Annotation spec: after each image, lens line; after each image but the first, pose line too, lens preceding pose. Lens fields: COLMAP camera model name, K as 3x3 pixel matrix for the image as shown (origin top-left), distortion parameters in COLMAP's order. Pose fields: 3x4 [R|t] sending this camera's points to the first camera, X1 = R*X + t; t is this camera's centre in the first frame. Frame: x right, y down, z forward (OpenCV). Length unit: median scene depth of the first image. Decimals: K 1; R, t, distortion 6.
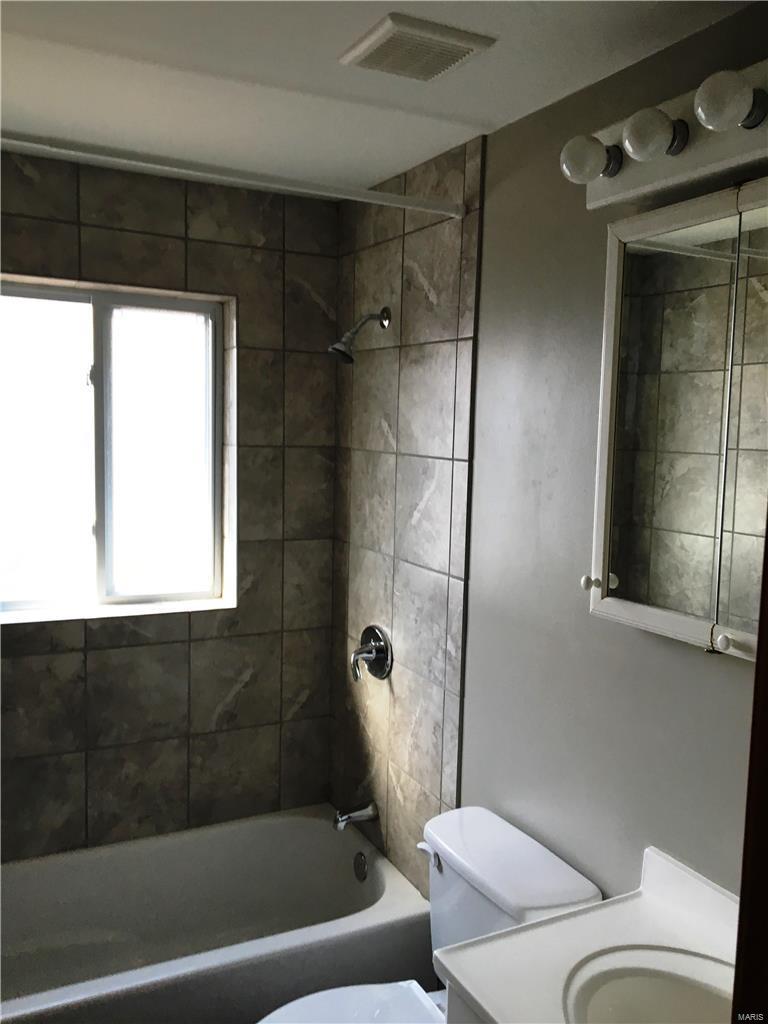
lens RADIAL K [[880.5, 0, 382.3], [0, 880.5, 504.4], [0, 0, 1]] dist [0.093508, -0.132224]
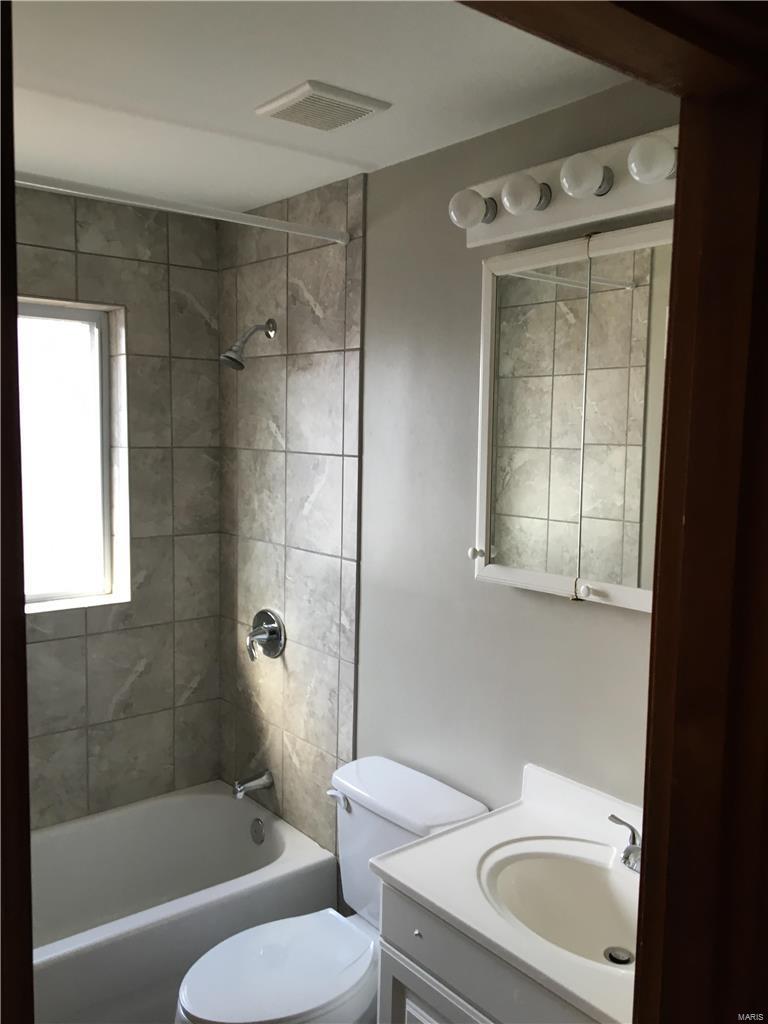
lens RADIAL K [[889.1, 0, 384.0], [0, 889.1, 512.0], [0, 0, 1]] dist [0.090053, -0.147639]
pose [[0.977344, -0.034305, 0.208860, -0.094273], [0.032996, 0.999408, 0.009751, 0.010512], [-0.209071, -0.002639, 0.977897, -0.112836]]
